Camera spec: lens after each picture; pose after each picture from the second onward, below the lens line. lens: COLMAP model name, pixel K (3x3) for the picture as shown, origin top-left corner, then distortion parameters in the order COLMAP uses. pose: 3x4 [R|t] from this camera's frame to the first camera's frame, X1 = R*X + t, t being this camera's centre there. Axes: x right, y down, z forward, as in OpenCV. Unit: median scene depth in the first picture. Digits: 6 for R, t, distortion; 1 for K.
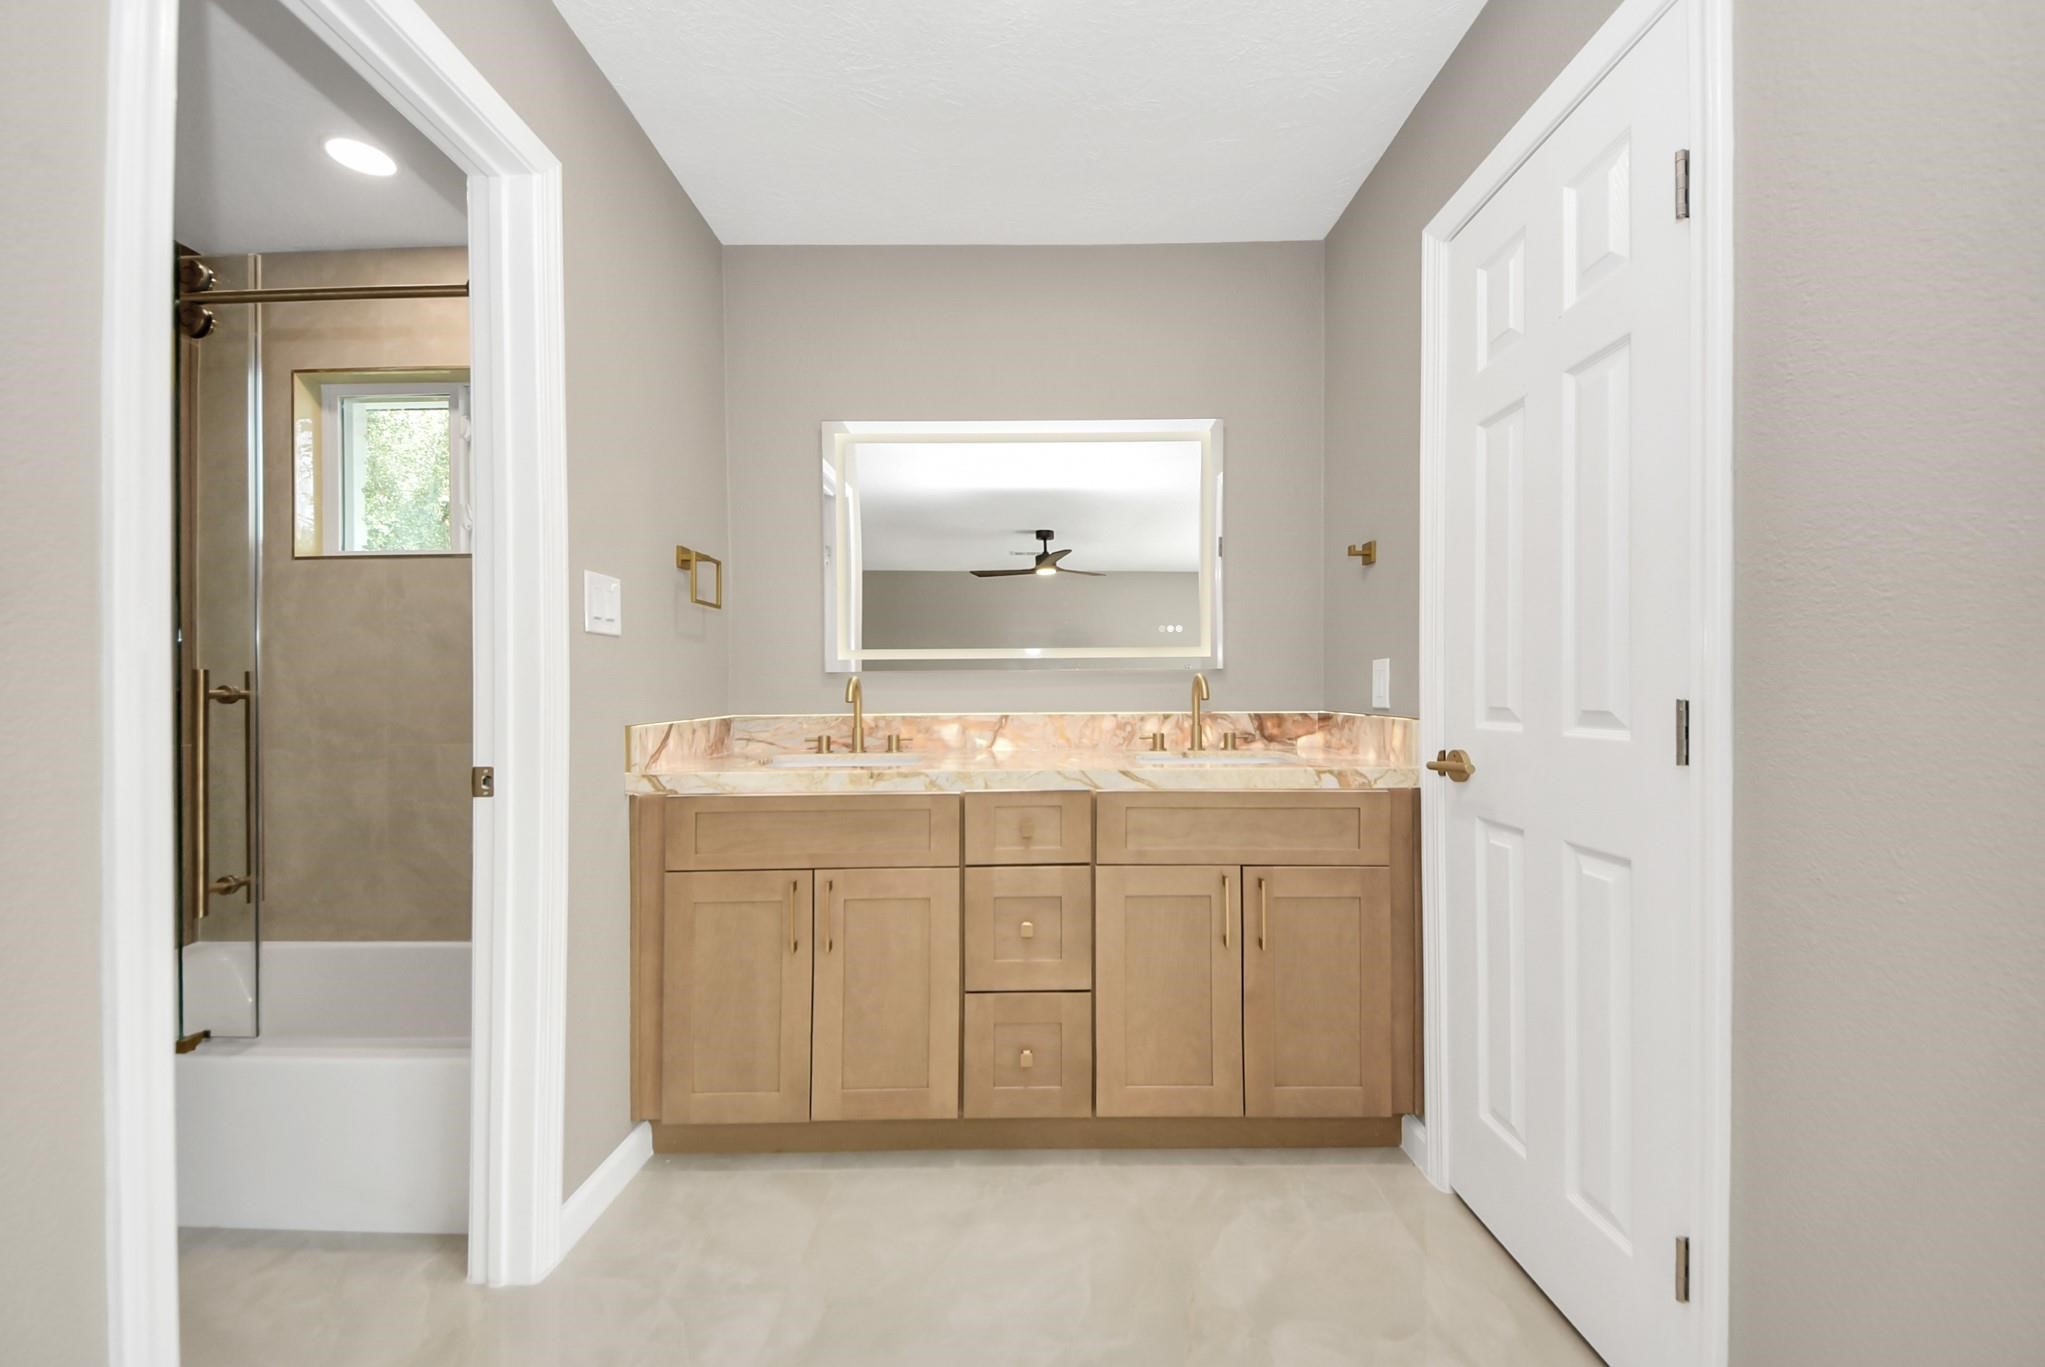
lens RADIAL K [[759.1, 0, 1062.9], [0, 759.1, 687.8], [0, 0, 1]] dist [0.003996, -0.002987]
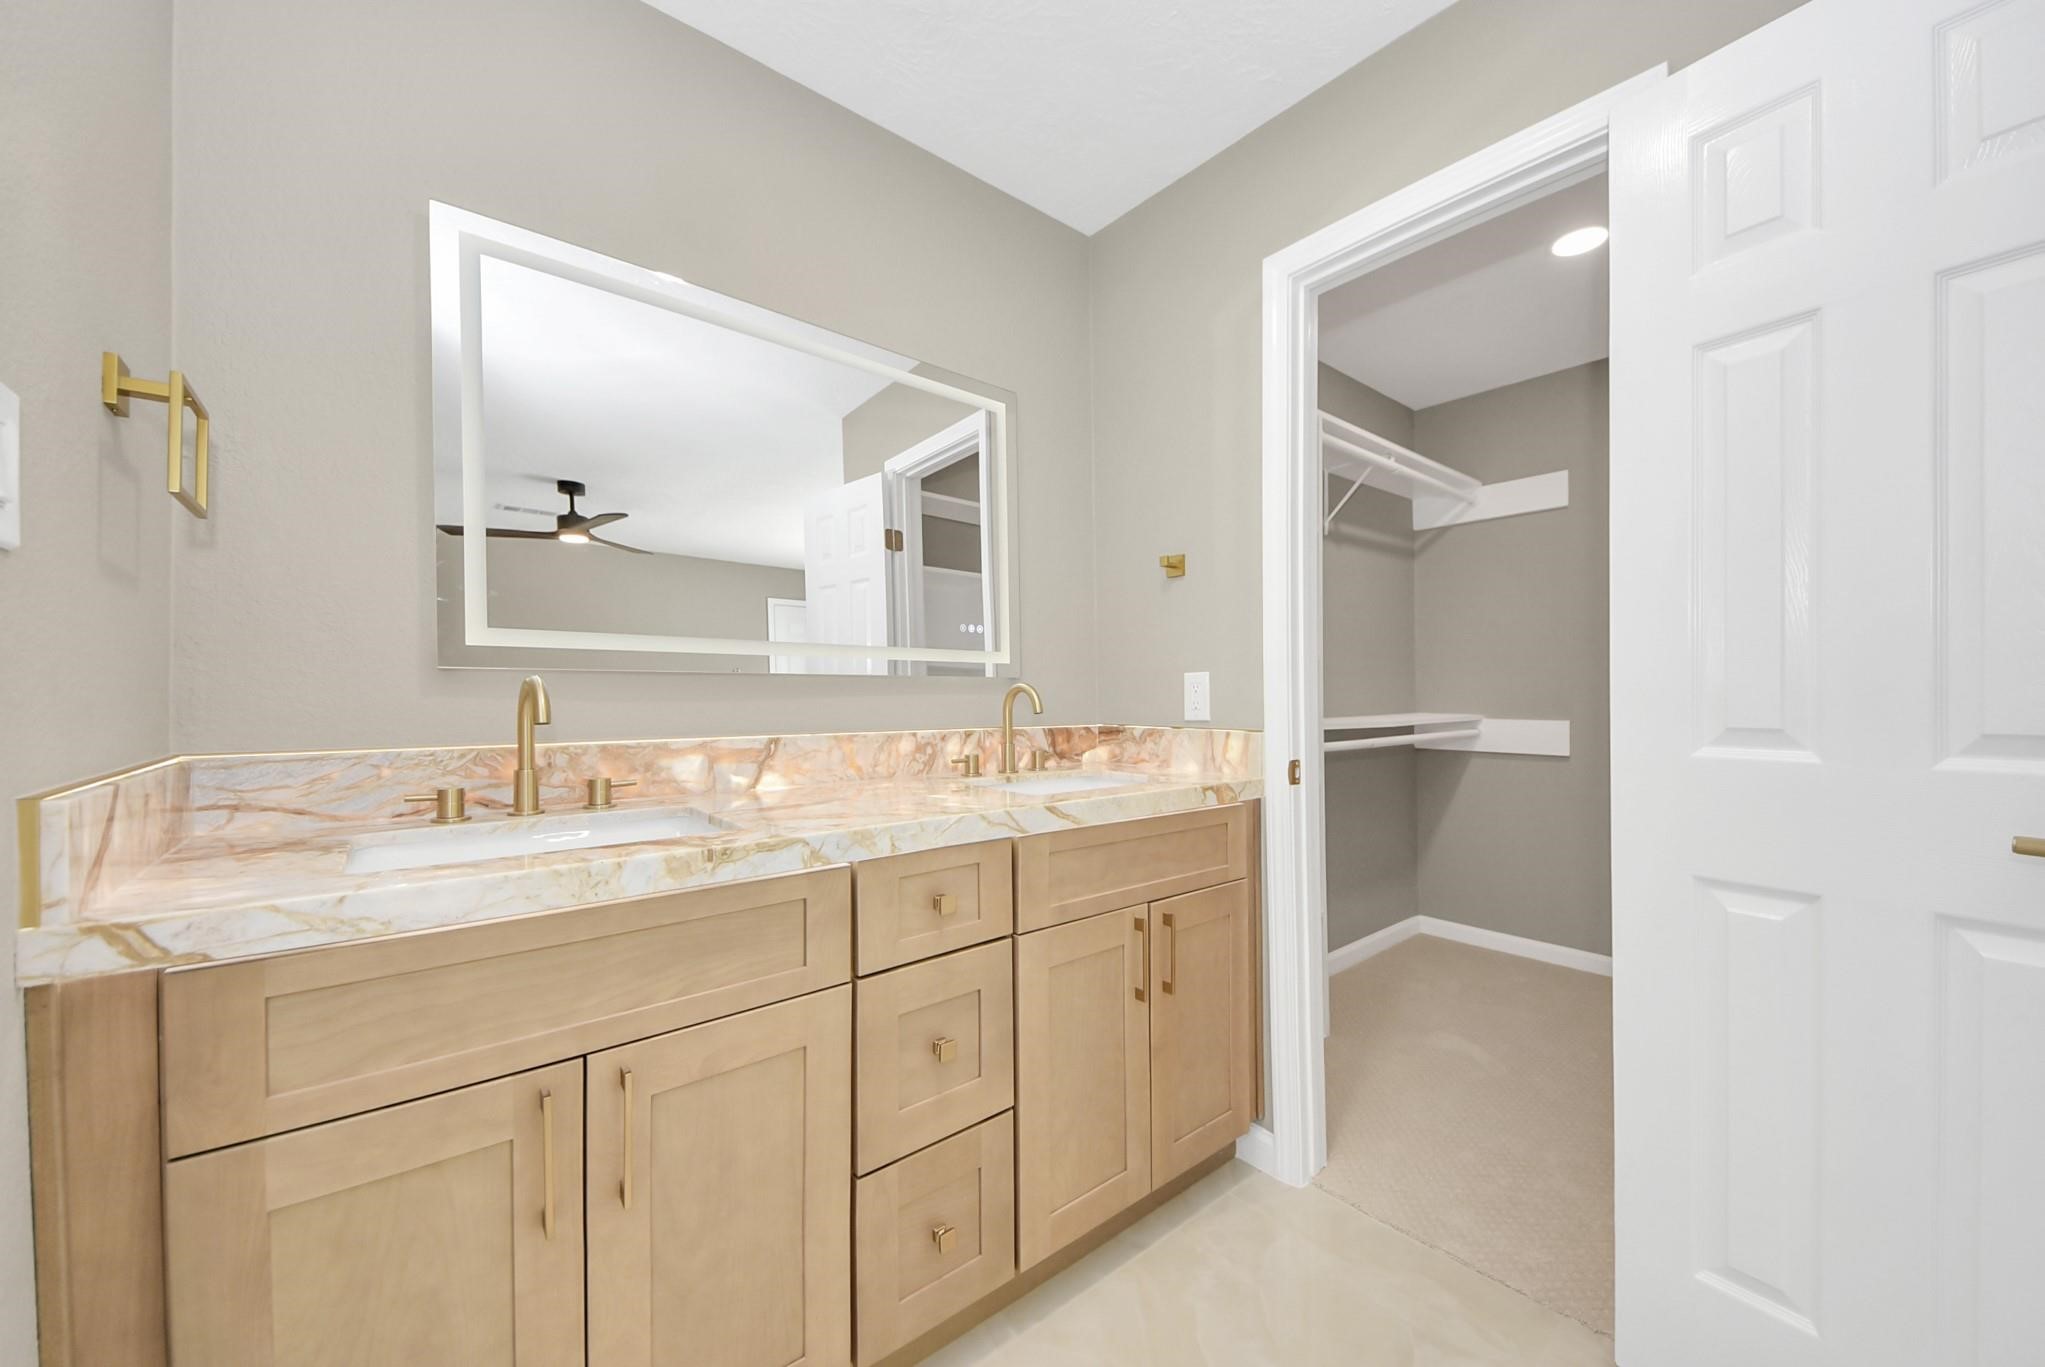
lens RADIAL K [[759.1, 0, 966.7], [0, 759.1, 690.7], [0, 0, 1]] dist [0.003996, -0.002987]
pose [[0.763221, 0.009870, 0.646062, -0.402514], [-0.004041, 0.999937, -0.010503, -0.000648], [-0.646125, 0.005405, 0.763212, 0.382067]]
